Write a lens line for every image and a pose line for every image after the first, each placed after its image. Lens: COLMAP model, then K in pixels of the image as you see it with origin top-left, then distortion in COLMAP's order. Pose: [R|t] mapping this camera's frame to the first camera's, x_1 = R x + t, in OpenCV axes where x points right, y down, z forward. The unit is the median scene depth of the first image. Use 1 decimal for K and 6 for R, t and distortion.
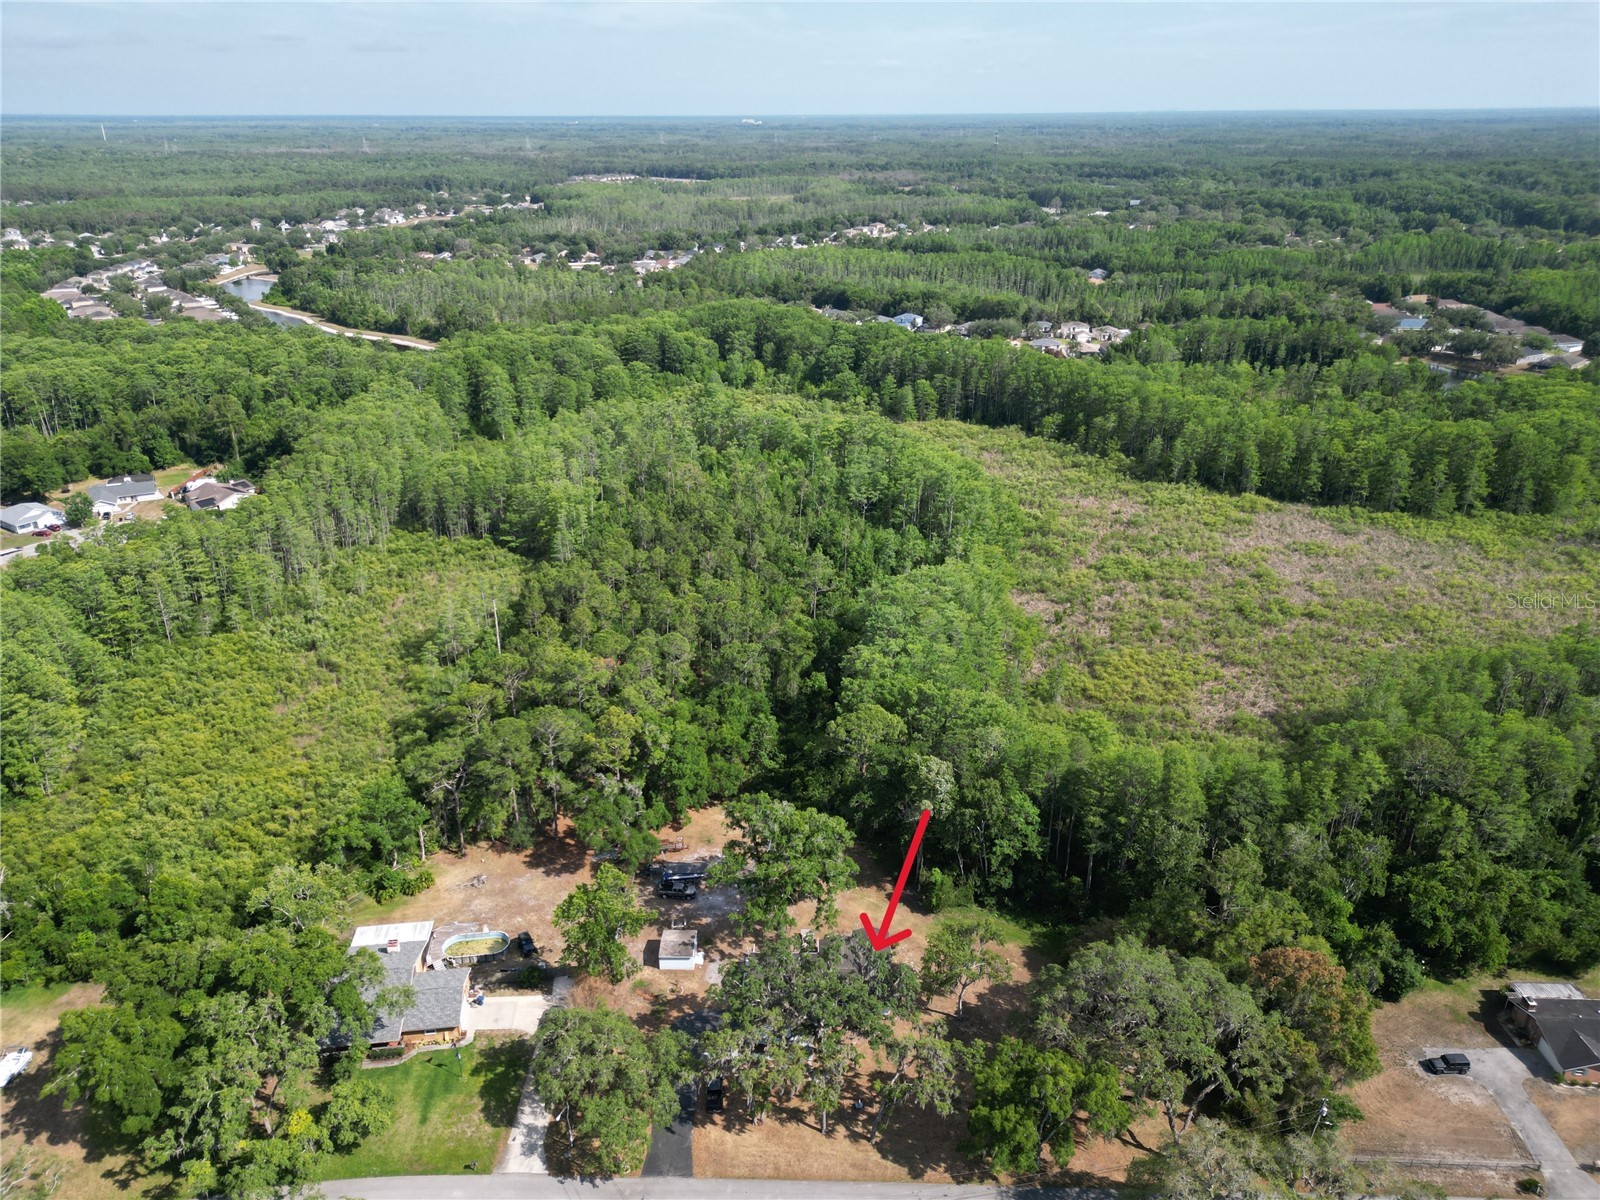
lens RADIAL K [[1119.4, 0, 783.7], [0, 1119.4, 598.4], [0, 0, 1]] dist [0.068260, -0.065028]
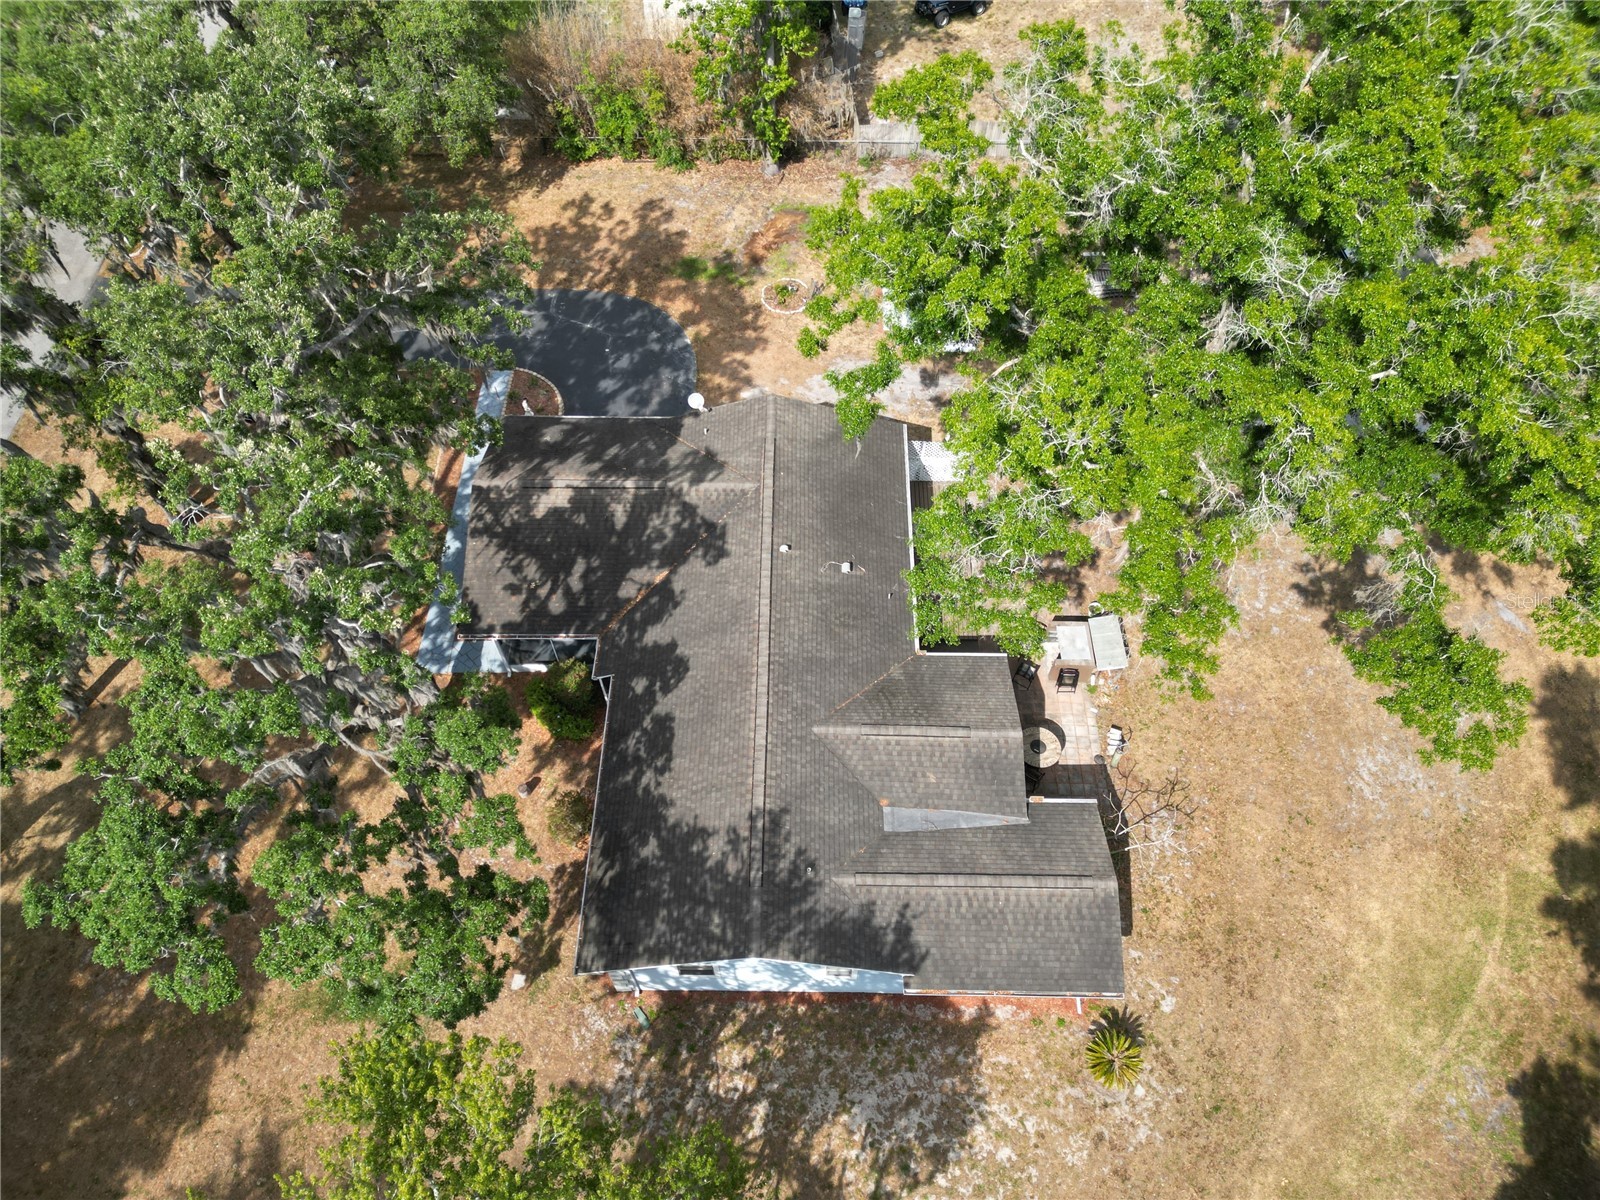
lens RADIAL K [[1119.4, 0, 783.7], [0, 1119.4, 598.4], [0, 0, 1]] dist [0.068260, -0.065028]
pose [[0.012879, 0.826617, -0.562618, 0.116104], [-0.380533, 0.524379, 0.761723, 0.122914], [0.924678, 0.204285, 0.321308, 0.730339]]
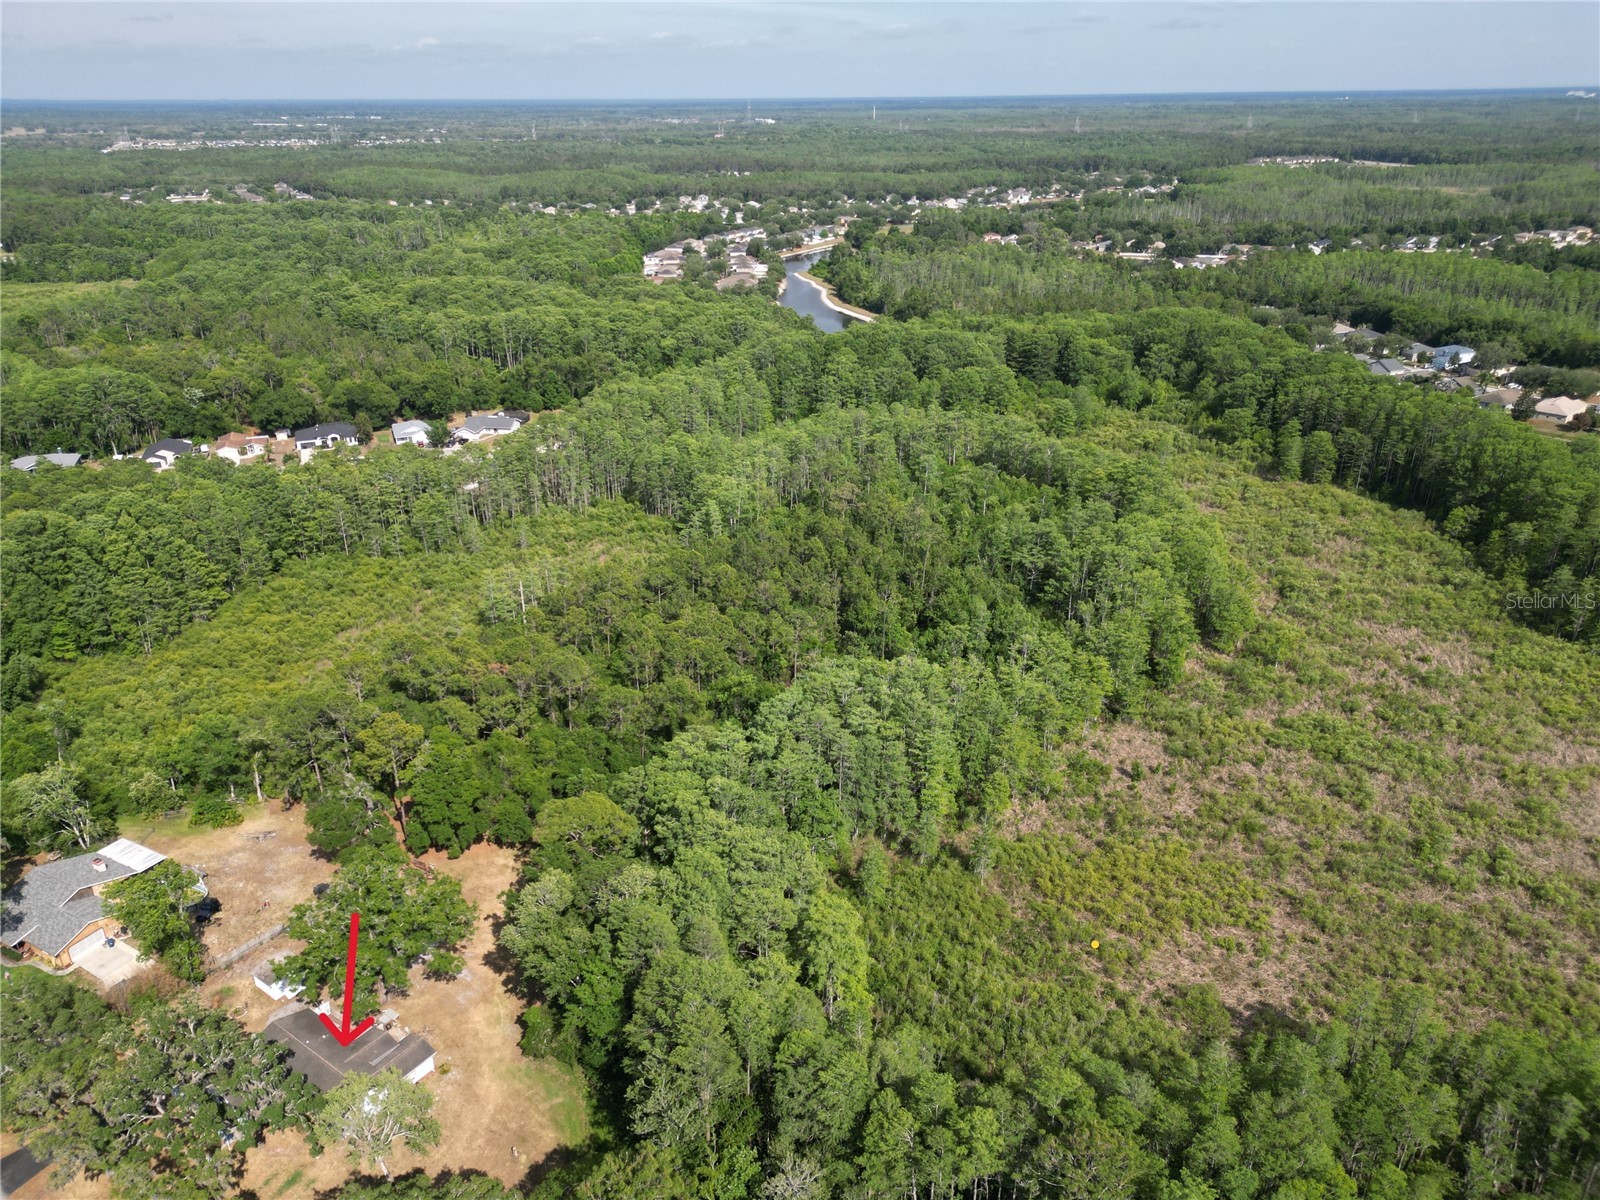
lens RADIAL K [[1119.4, 0, 783.7], [0, 1119.4, 598.4], [0, 0, 1]] dist [0.068260, -0.065028]
pose [[0.824502, 0.229699, -0.517141, 0.564689], [-0.221131, 0.972024, 0.079185, -0.139789], [0.520862, 0.049068, 0.852230, 0.315961]]
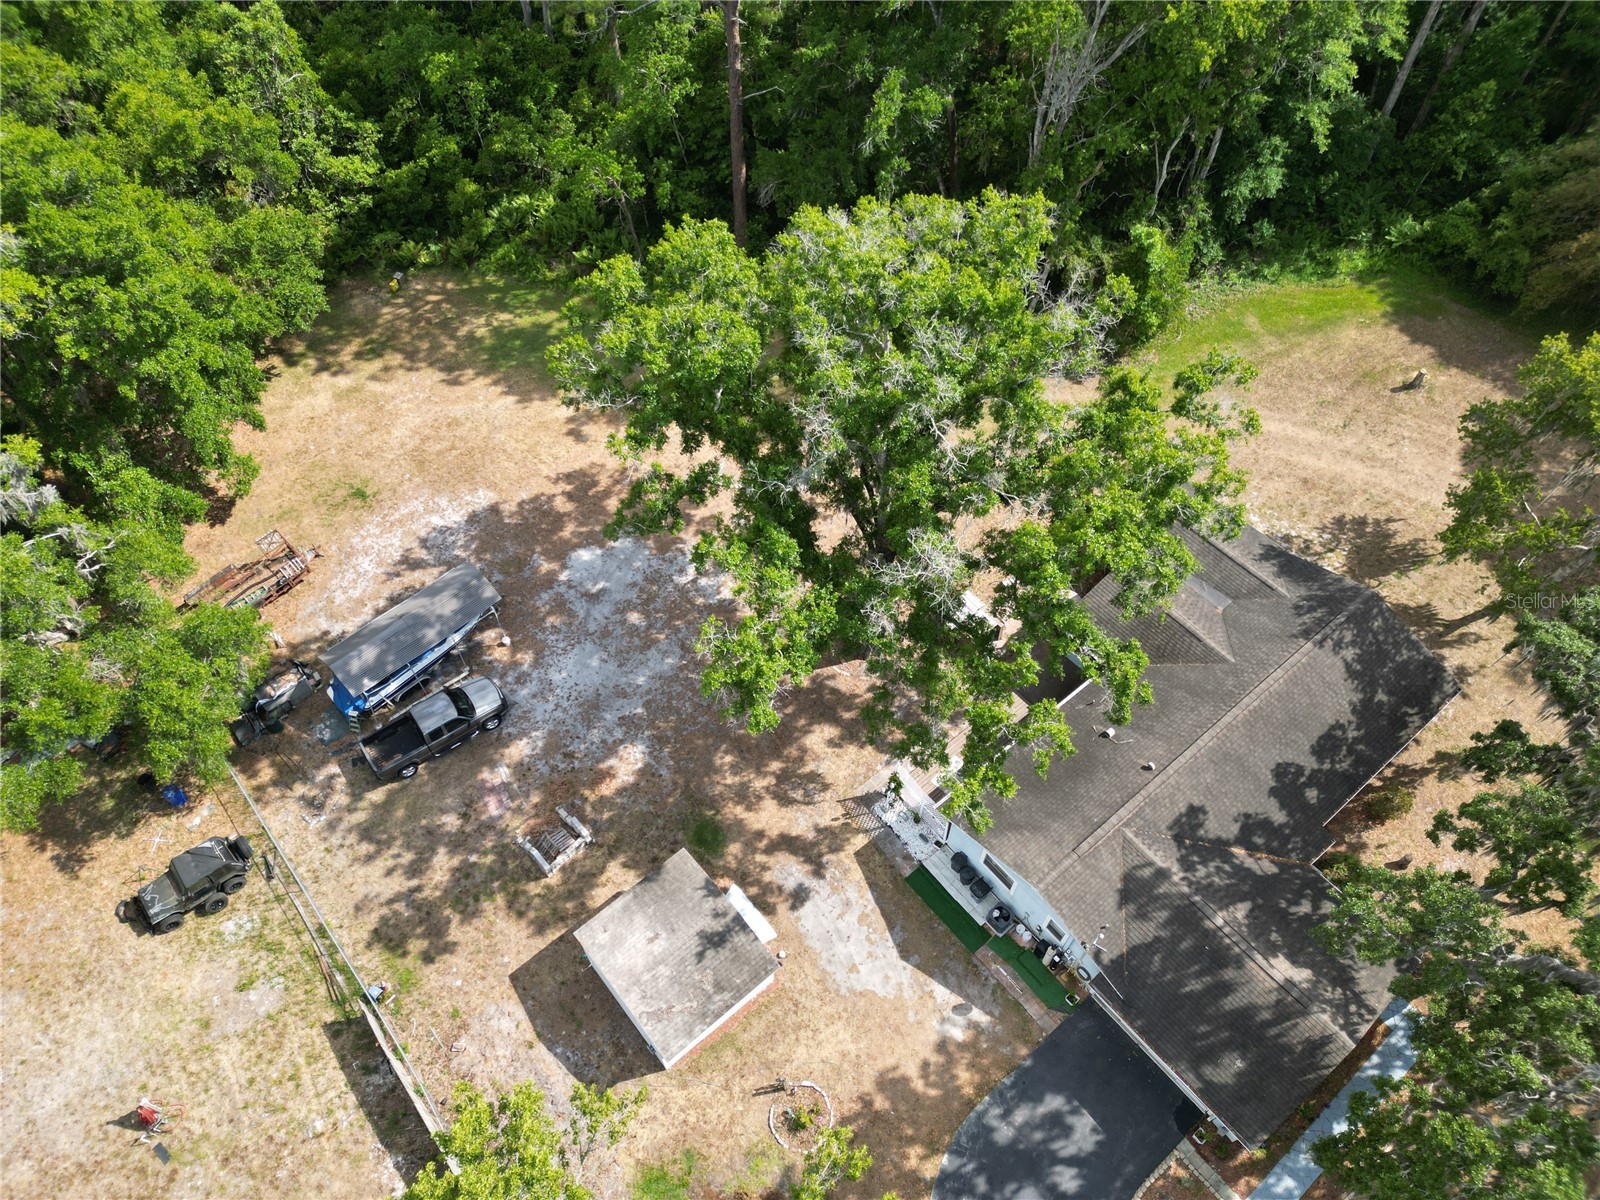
lens RADIAL K [[1119.4, 0, 783.7], [0, 1119.4, 598.4], [0, 0, 1]] dist [0.068260, -0.065028]
pose [[0.751951, -0.544284, 0.371919, -0.104087], [0.264024, 0.765612, 0.586626, 0.090277], [-0.604037, -0.342919, 0.719407, 0.687276]]
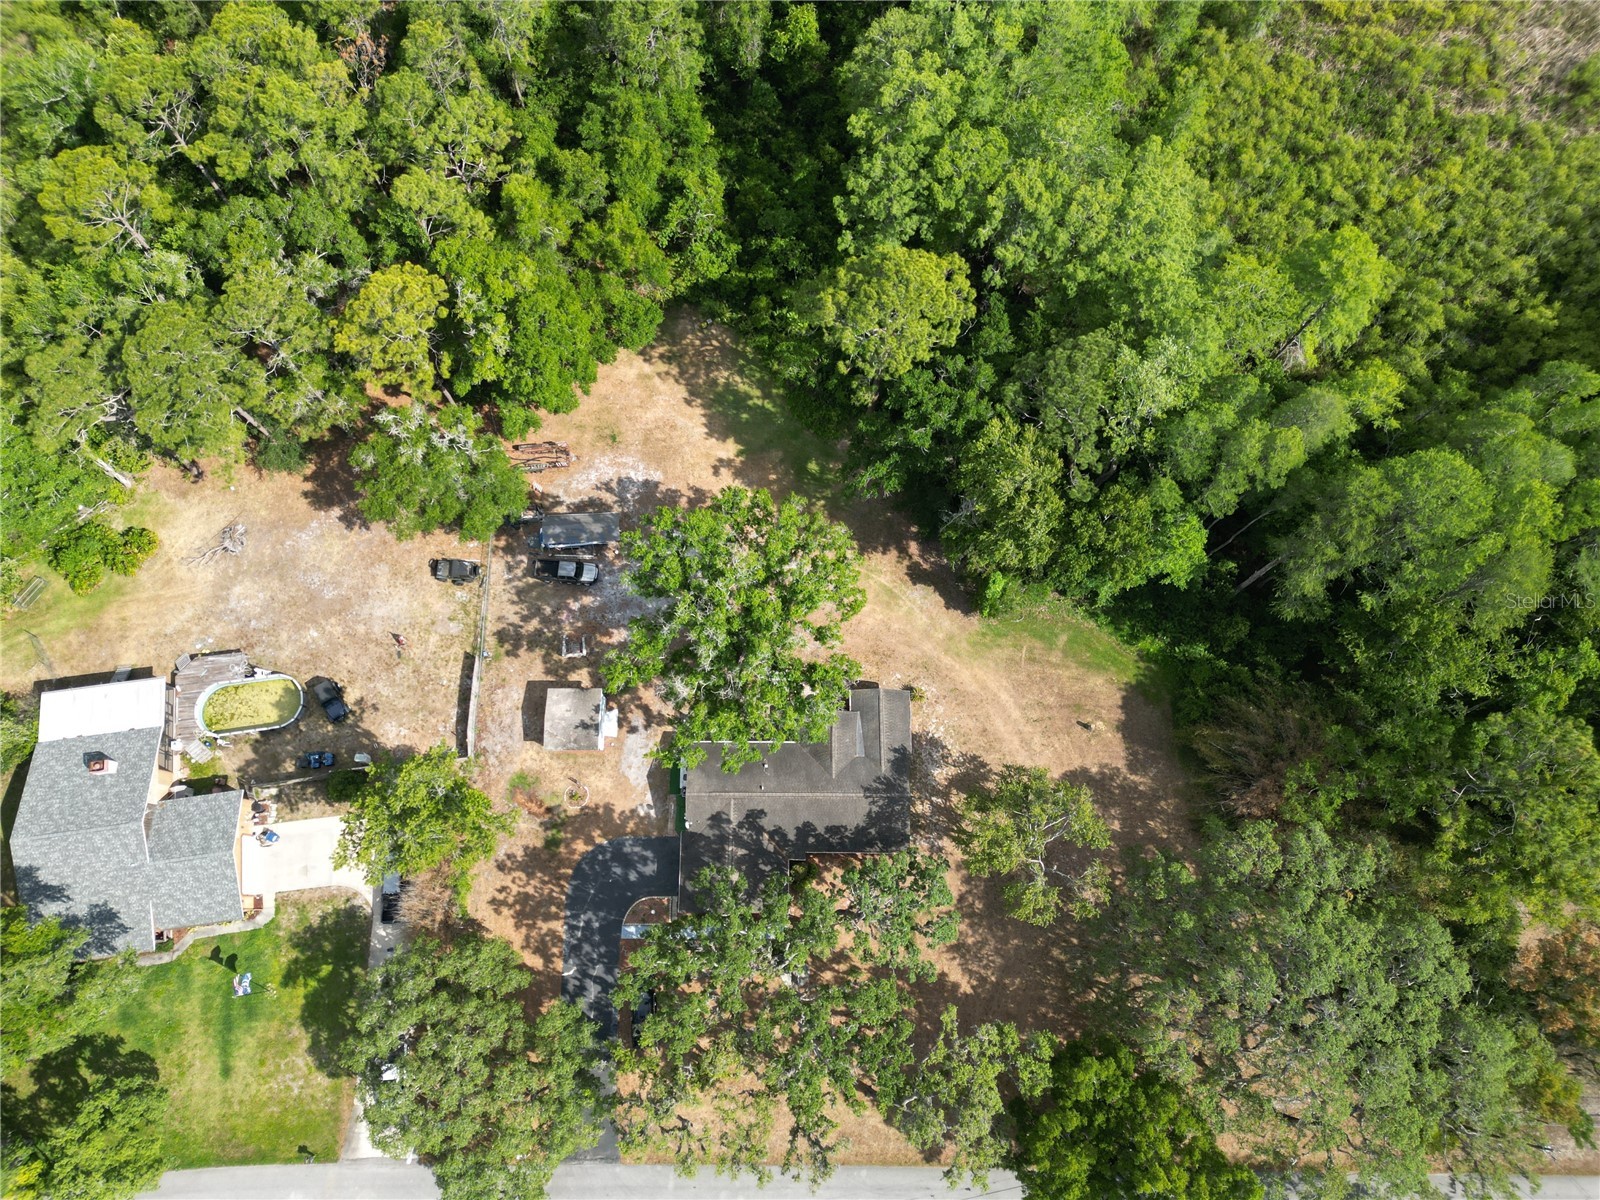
lens RADIAL K [[1106.7, 0, 791.7], [0, 1106.7, 603.5], [0, 0, 1]] dist [0.072335, -0.064133]
pose [[0.999732, -0.018534, 0.013904, 0.016117], [0.000785, 0.626836, 0.779151, -0.176939], [-0.023157, -0.778931, 0.626682, 0.542608]]
